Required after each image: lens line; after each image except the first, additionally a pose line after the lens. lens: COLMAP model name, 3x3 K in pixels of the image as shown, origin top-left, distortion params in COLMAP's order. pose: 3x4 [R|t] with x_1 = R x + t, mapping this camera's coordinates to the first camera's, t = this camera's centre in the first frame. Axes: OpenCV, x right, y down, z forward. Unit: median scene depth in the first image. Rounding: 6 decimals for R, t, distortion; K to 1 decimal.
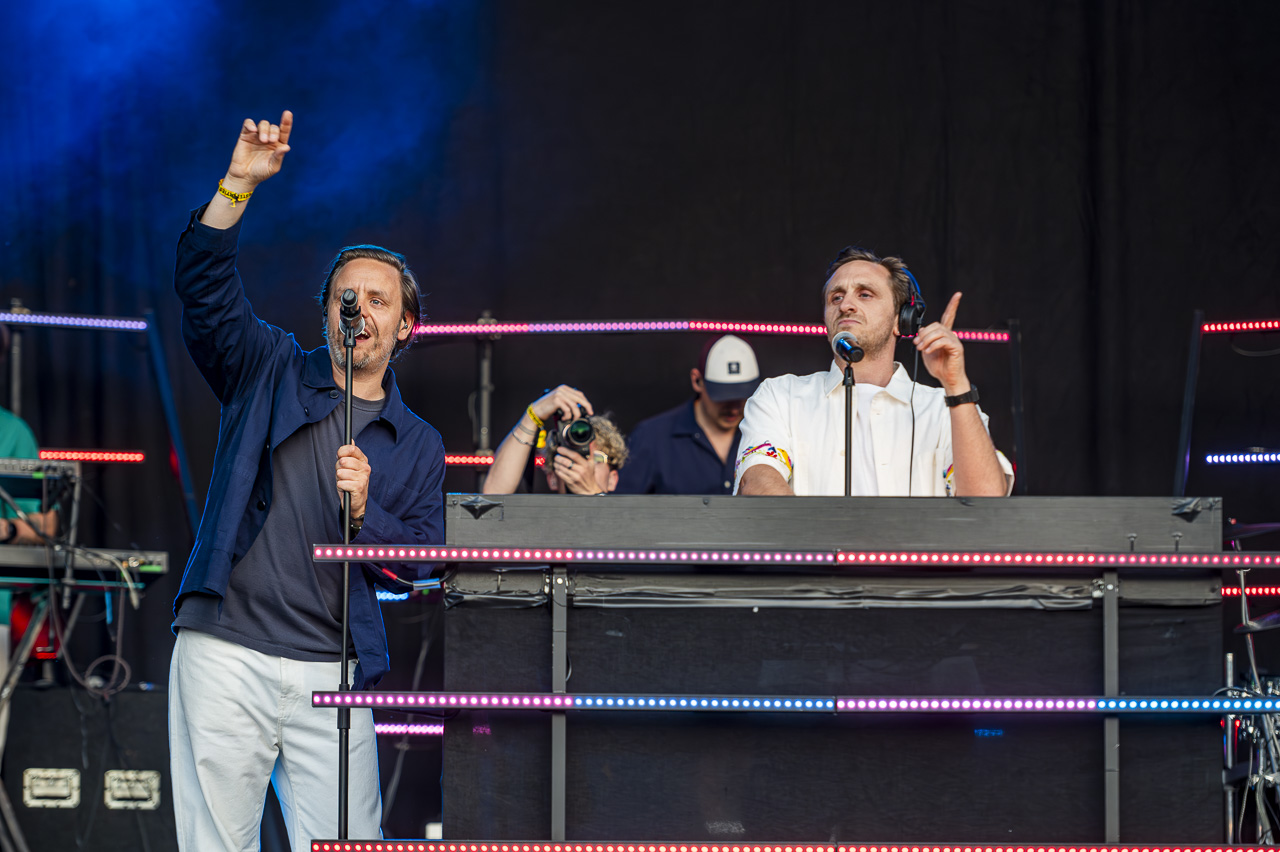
lens RADIAL K [[5704.7, 0, 640.0], [0, 5704.7, 426.0], [0, 0, 1]] dist [-0.092061, -4.620288]
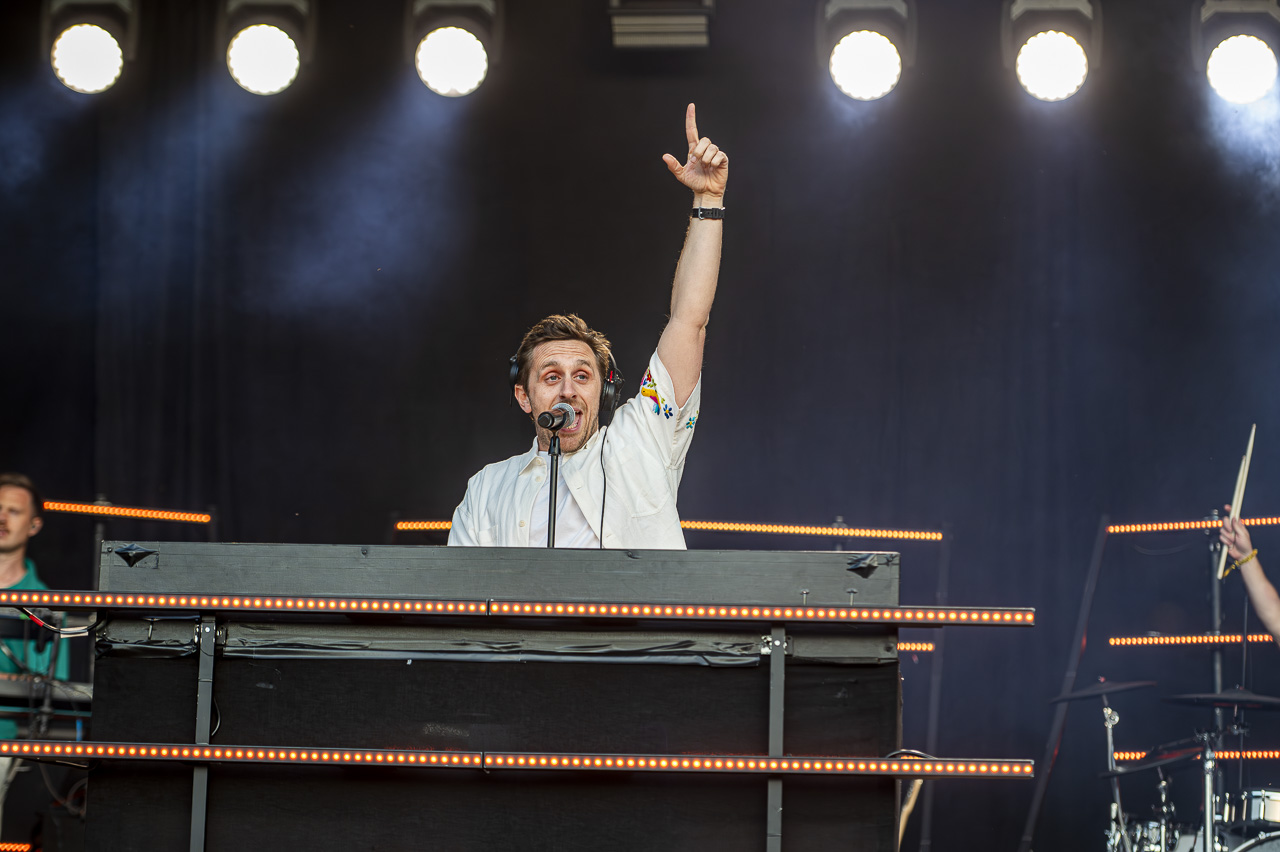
lens RADIAL K [[3783.8, 0, 640.0], [0, 3783.8, 426.0], [0, 0, 1]] dist [-0.067670, -0.044851]
pose [[0.996291, 0.006165, -0.085827, 0.113631], [-0.013412, 0.996365, -0.084119, 0.045603], [0.084996, 0.084959, 0.992753, 0.365227]]
